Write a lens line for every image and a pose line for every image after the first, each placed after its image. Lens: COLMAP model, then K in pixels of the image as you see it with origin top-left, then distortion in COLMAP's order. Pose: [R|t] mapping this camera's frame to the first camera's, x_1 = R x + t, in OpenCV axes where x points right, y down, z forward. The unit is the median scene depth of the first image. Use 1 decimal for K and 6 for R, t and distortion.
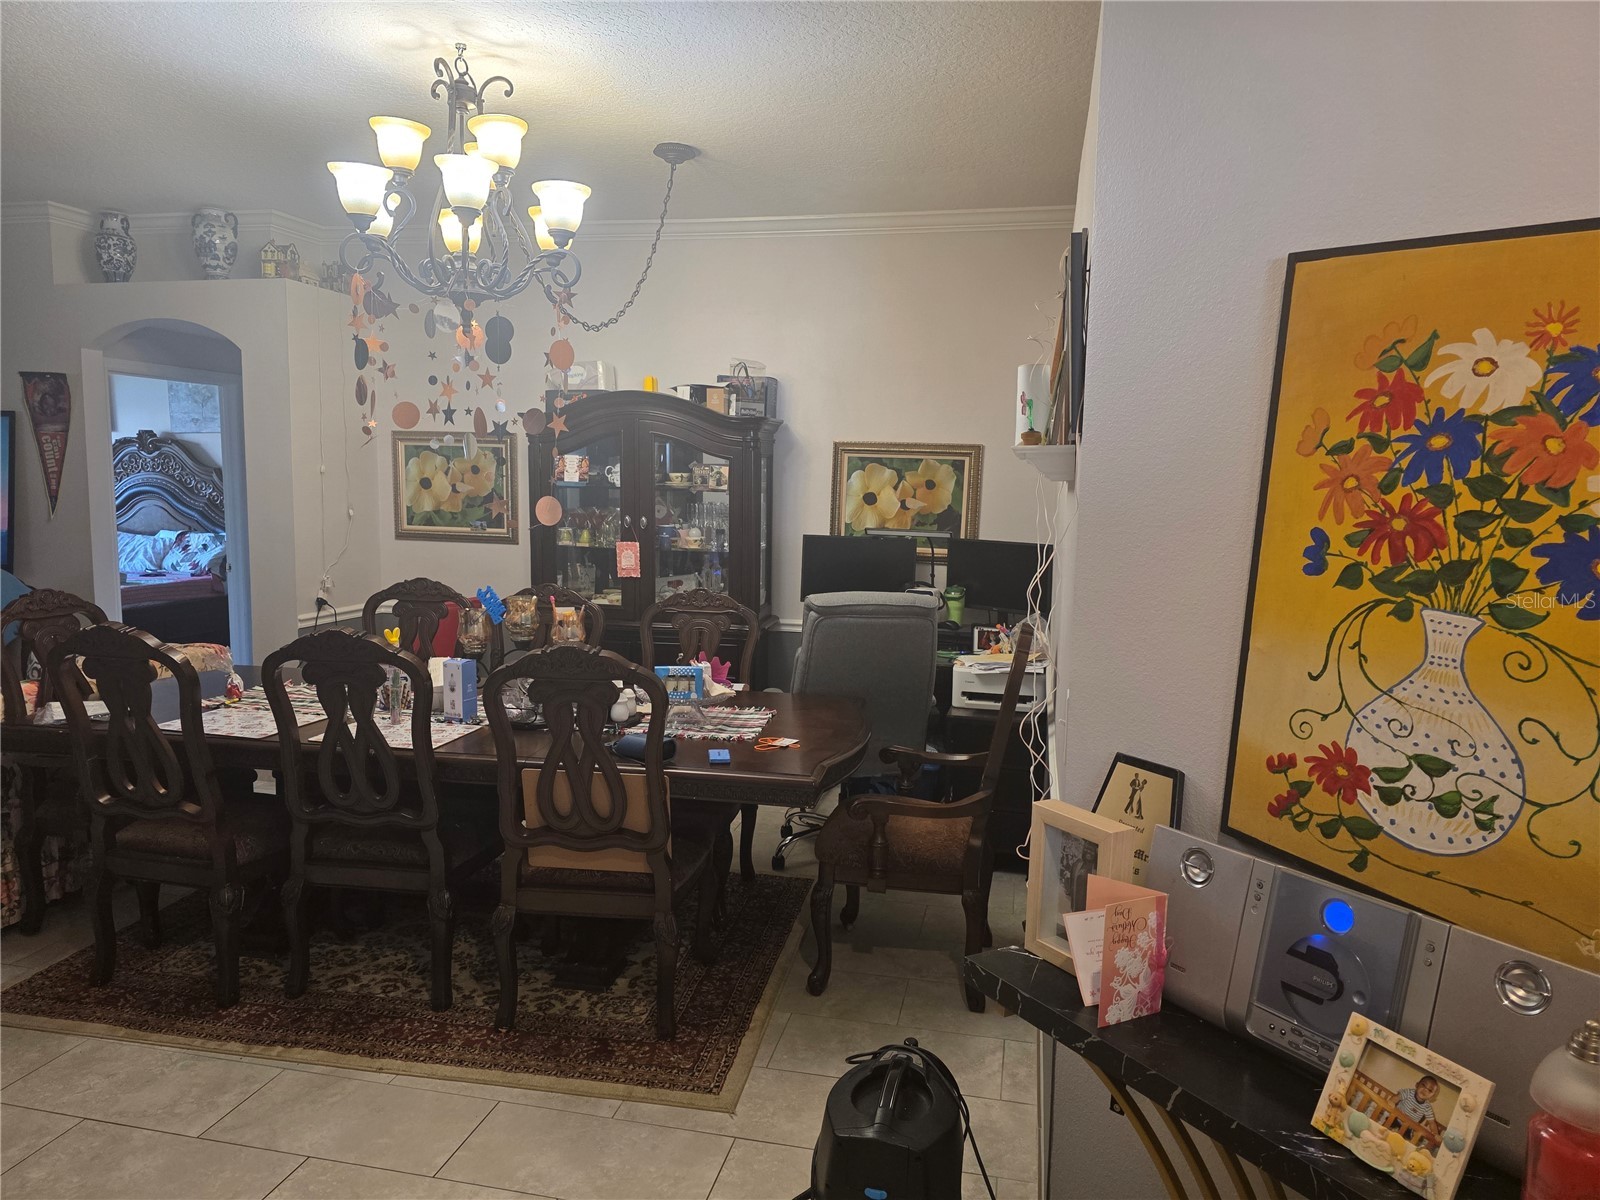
lens RADIAL K [[1079.4, 0, 799.2], [0, 1079.4, 599.9], [0, 0, 1]] dist [0.048674, -0.035464]
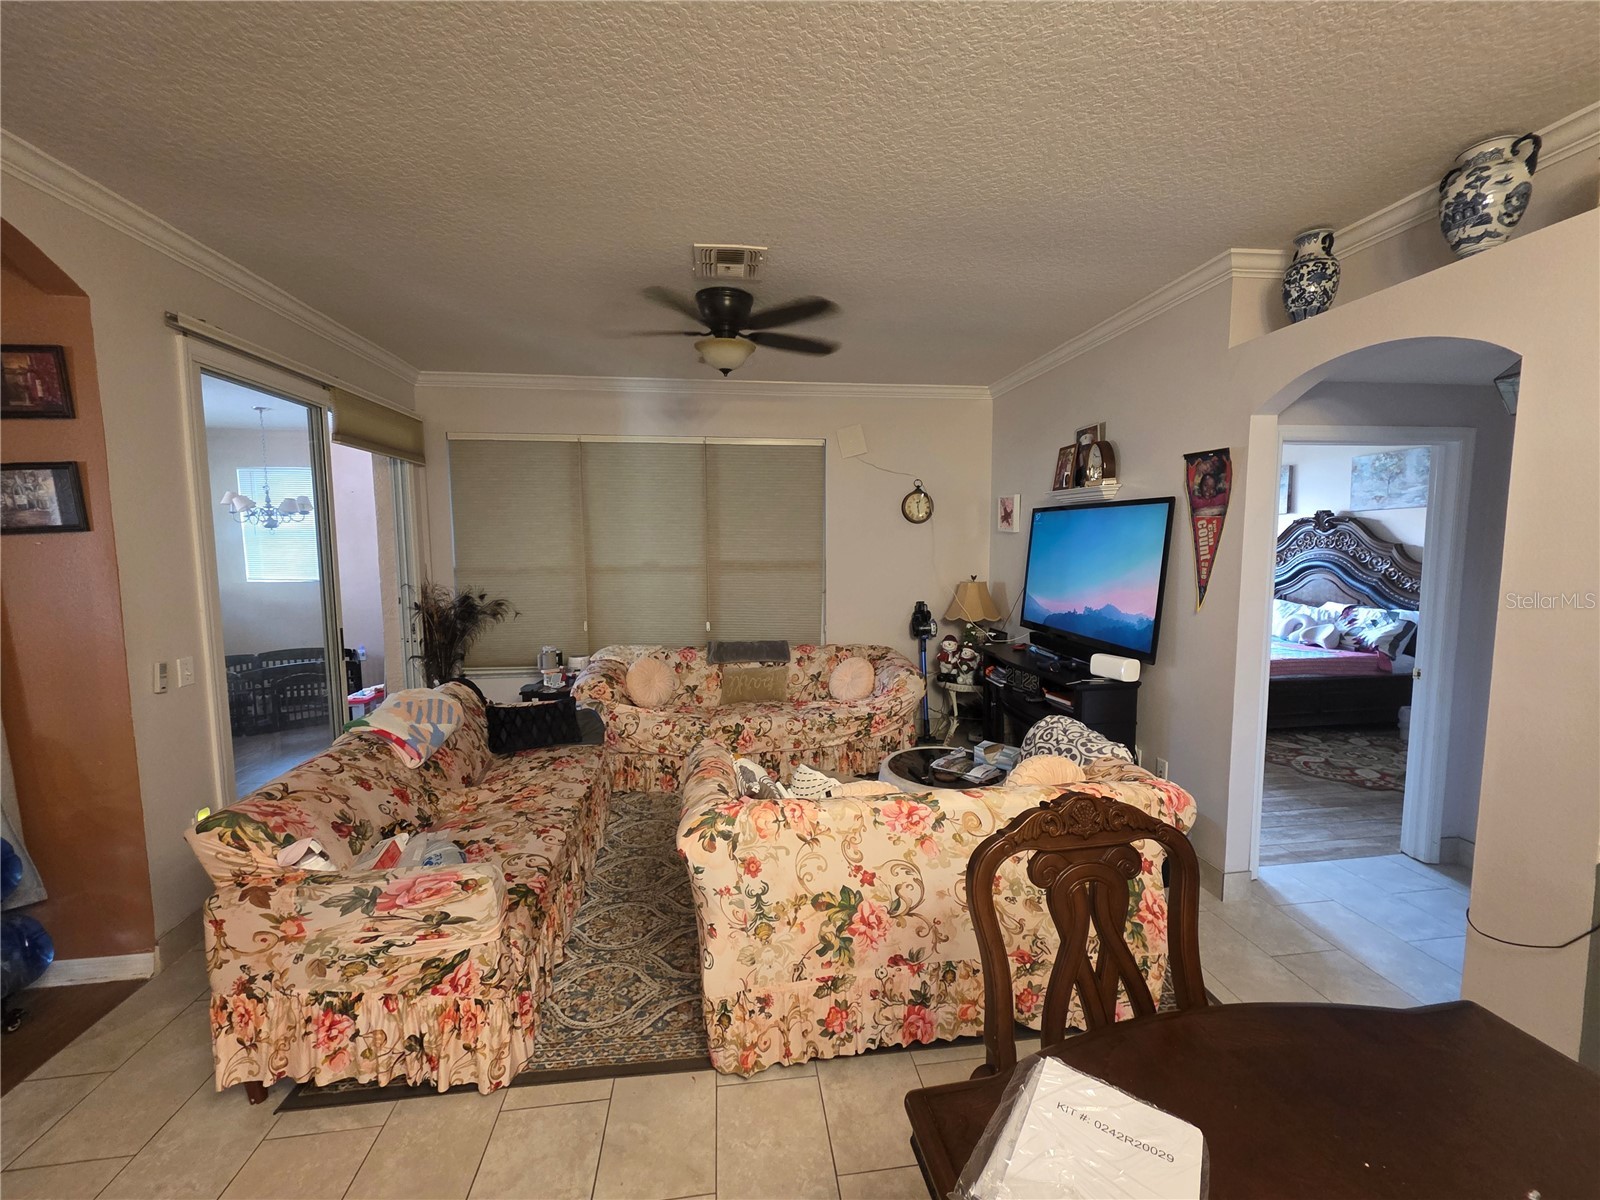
lens RADIAL K [[640.9, 0, 795.9], [0, 640.9, 594.5], [0, 0, 1]] dist [0.003497, -0.000483]
pose [[0.344499, 0.063141, -0.936661, -0.298625], [-0.094042, 0.995038, 0.032488, -0.074021], [0.934065, 0.076893, 0.348727, 0.502003]]
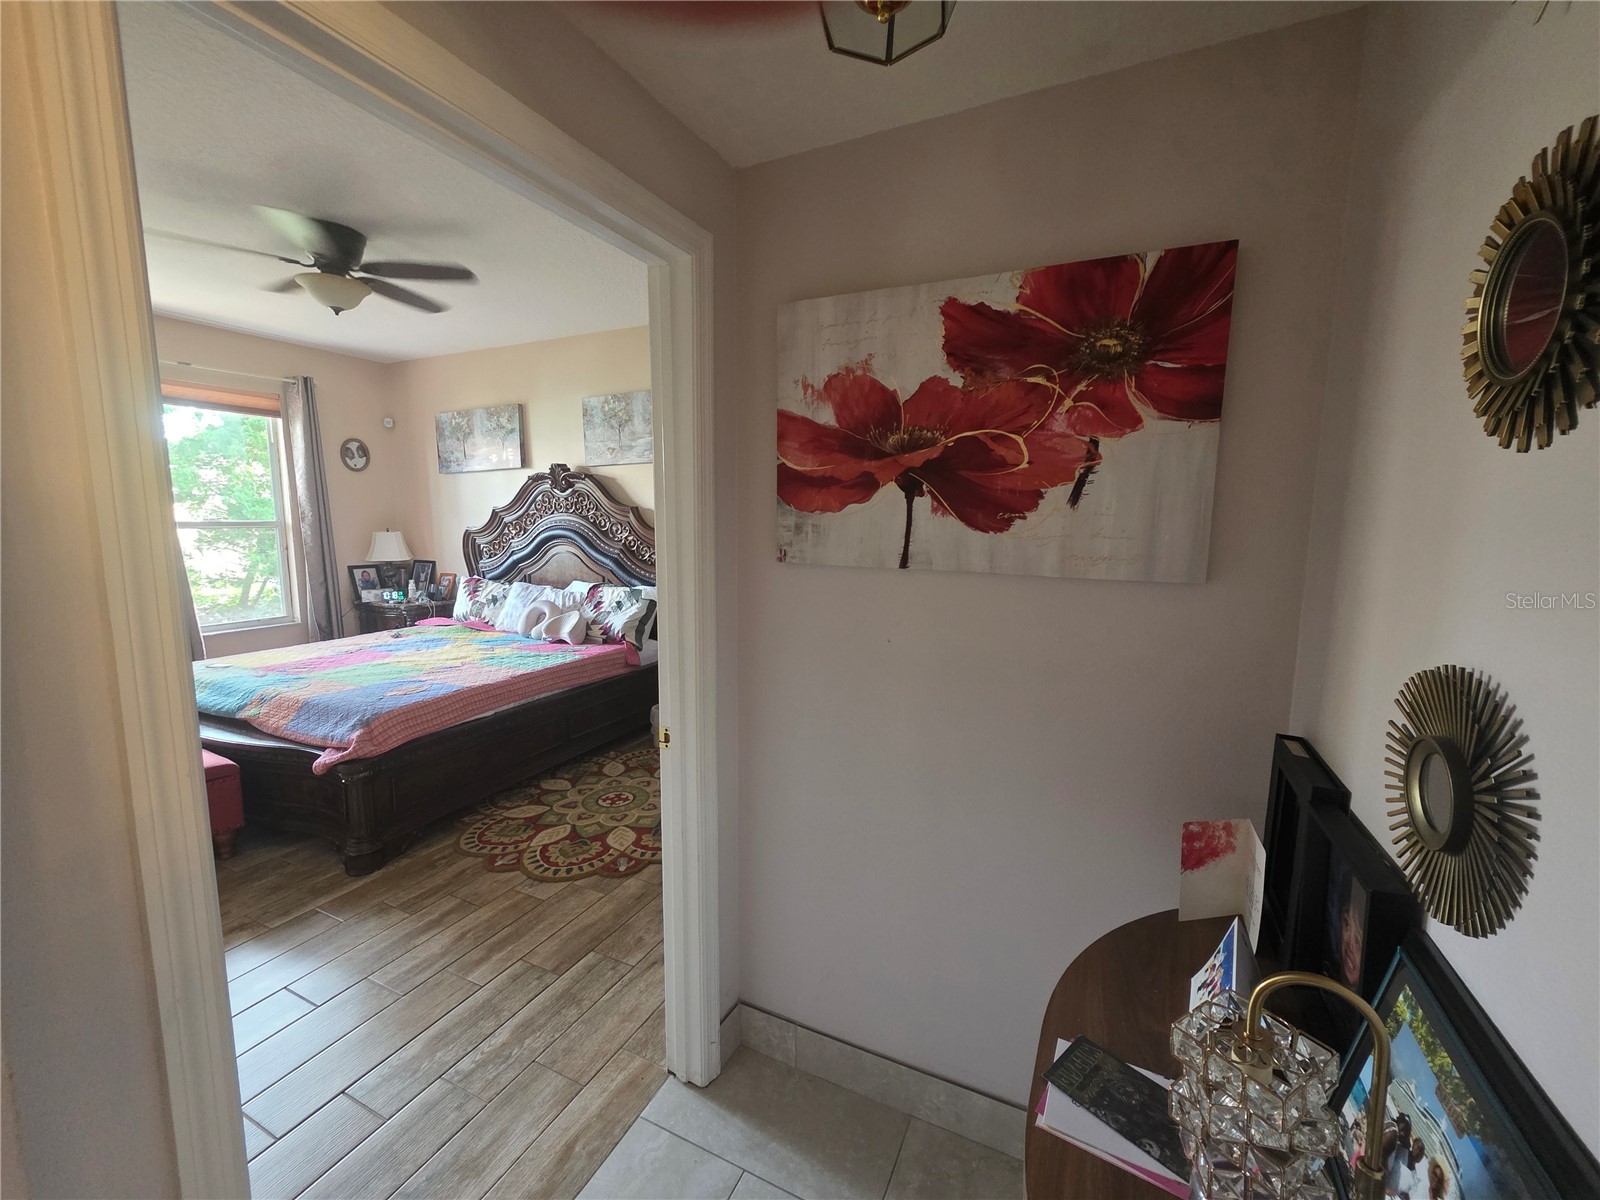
lens RADIAL K [[640.9, 0, 807.2], [0, 640.9, 595.0], [0, 0, 1]] dist [0.003497, -0.000483]
pose [[0.975765, 0.015652, -0.218261, -0.519502], [-0.014399, 0.999869, 0.007331, -0.103880], [0.218347, -0.004011, 0.975863, 0.966473]]
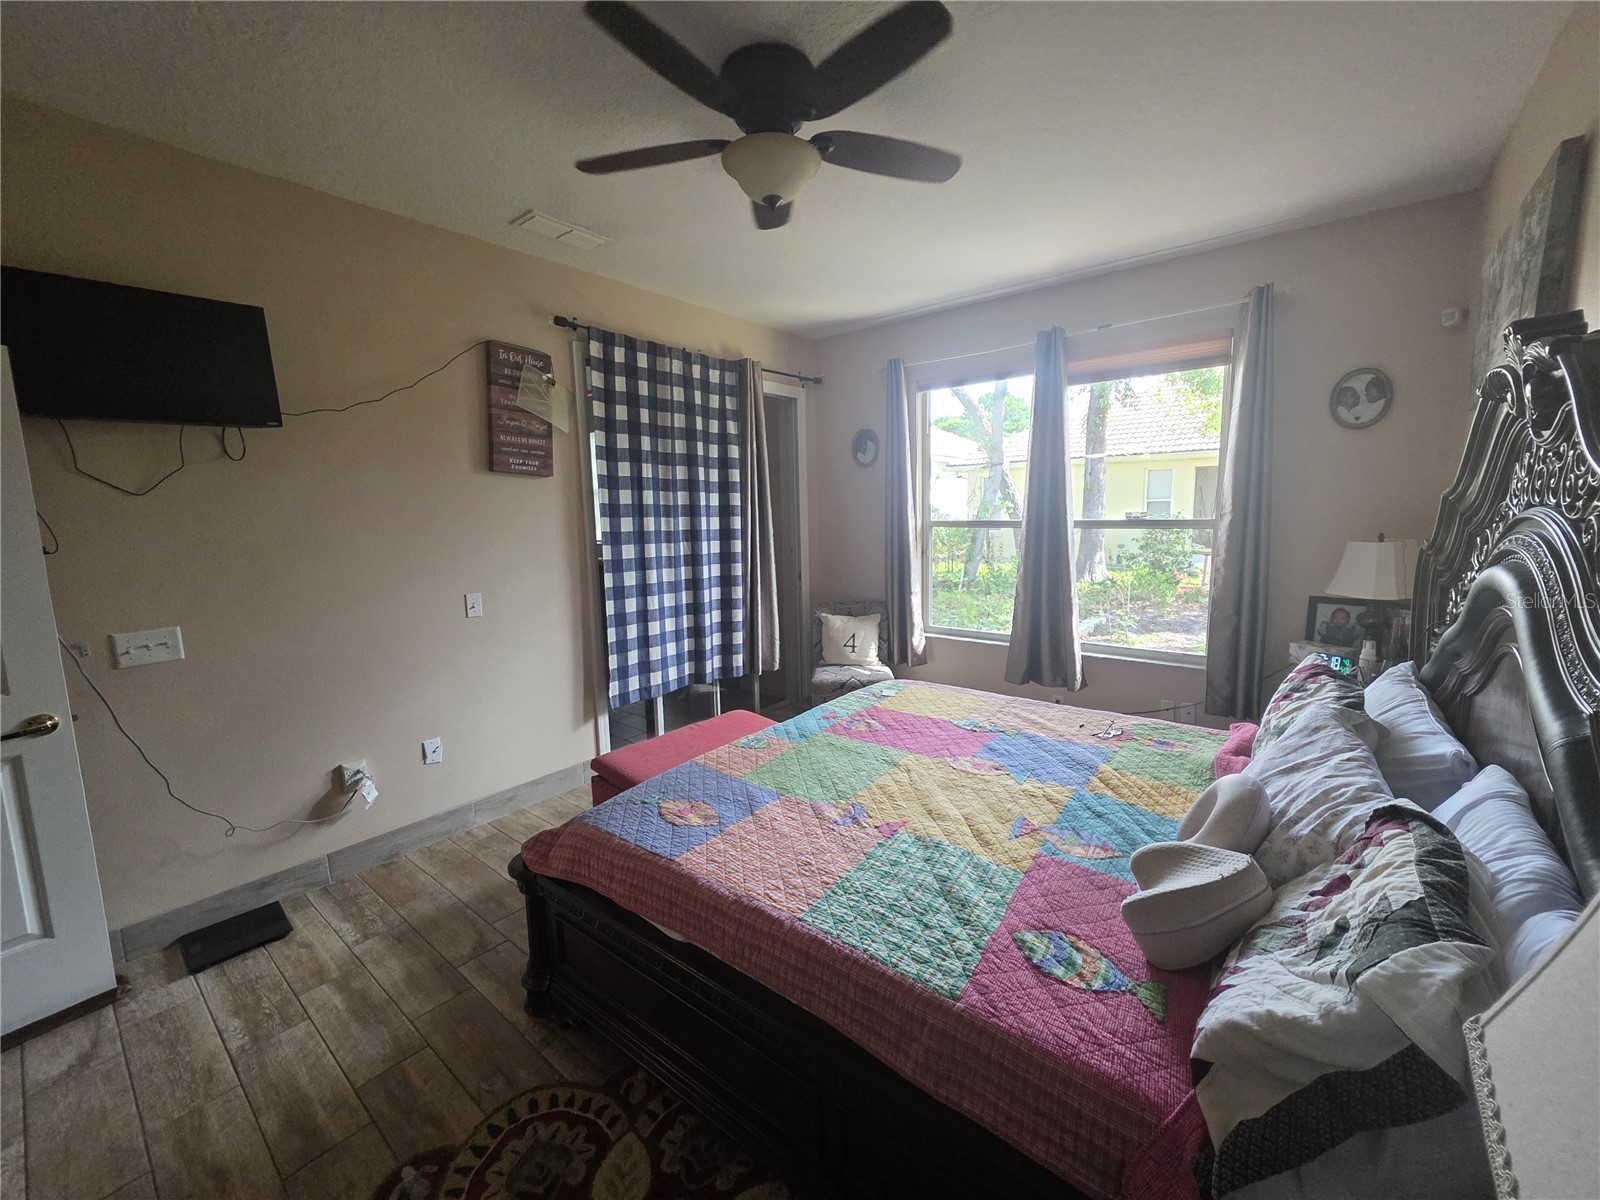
lens RADIAL K [[640.9, 0, 808.1], [0, 640.9, 591.8], [0, 0, 1]] dist [0.003497, -0.000483]
pose [[-0.437296, 0.108176, -0.892788, -0.714057], [-0.087250, 0.982953, 0.161836, -0.190379], [0.895075, 0.148666, -0.420403, 1.625316]]
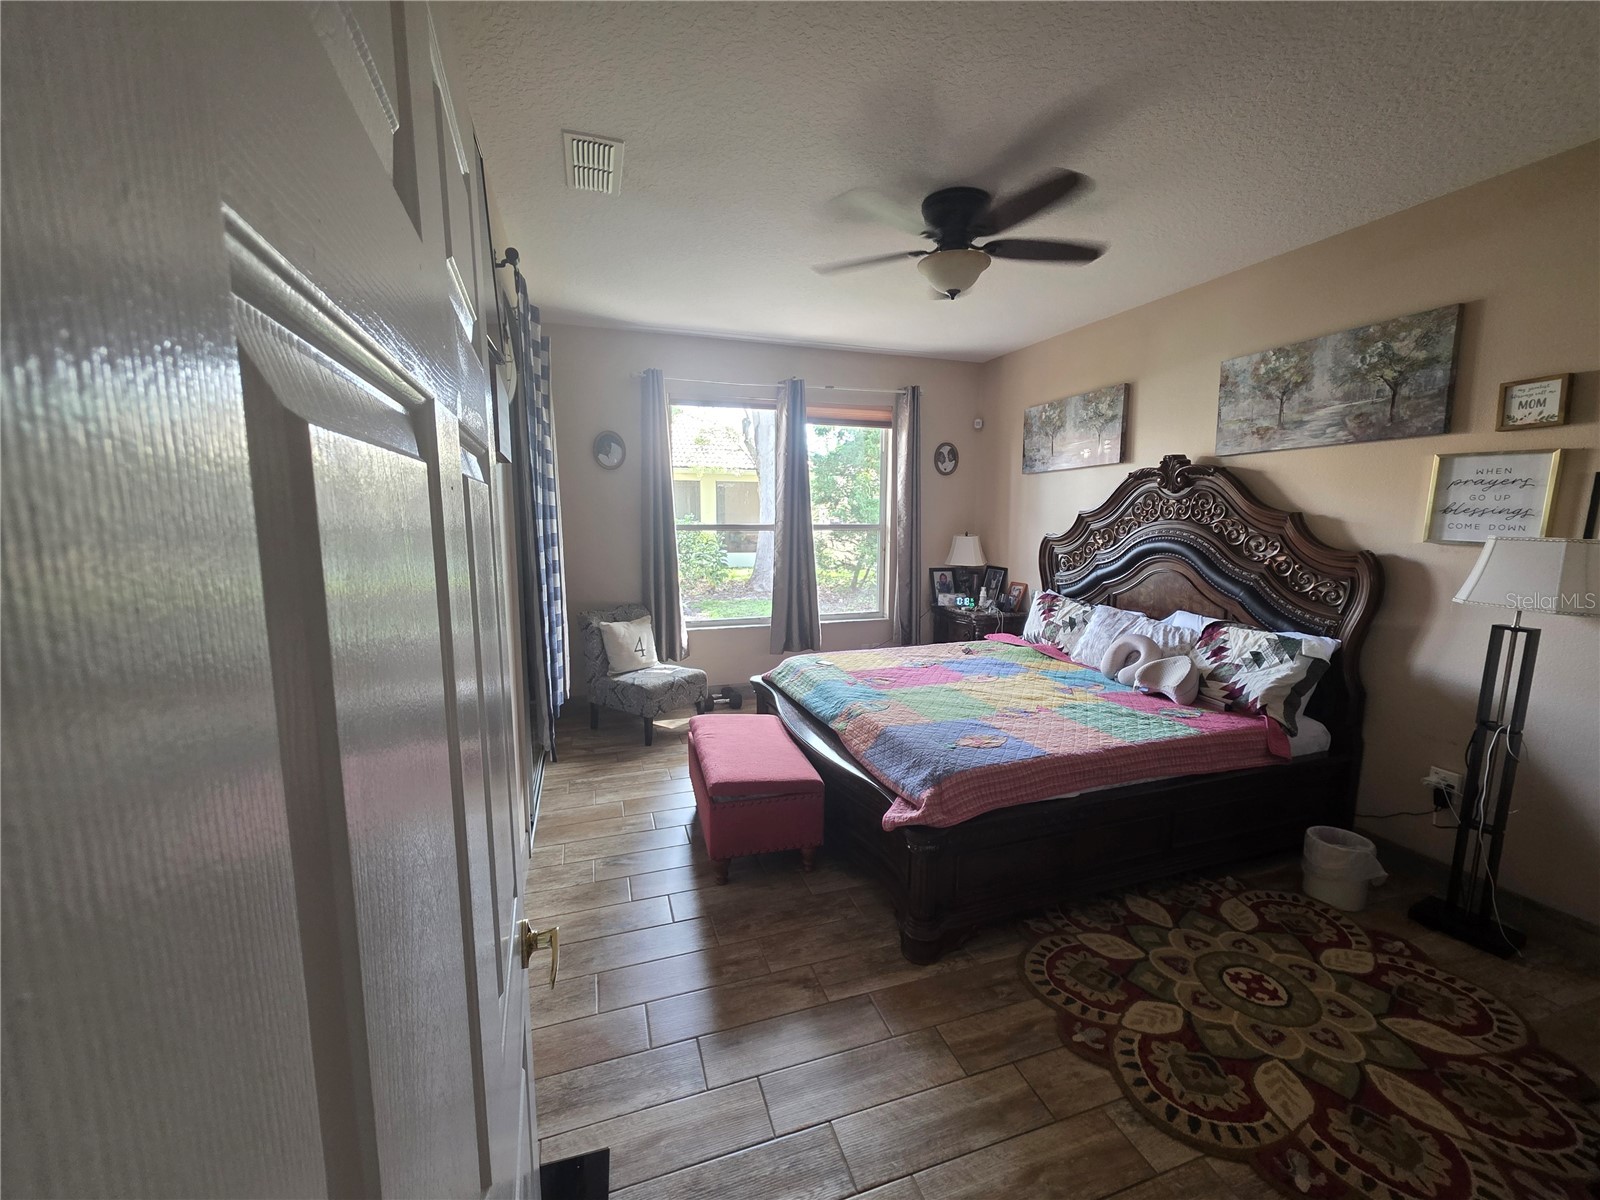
lens RADIAL K [[640.9, 0, 806.2], [0, 640.9, 595.3], [0, 0, 1]] dist [0.003497, -0.000483]
pose [[0.520067, 0.101410, -0.848084, -0.664360], [-0.092319, 0.993784, 0.062219, -0.133578], [0.849121, 0.045936, 0.526197, 1.080894]]
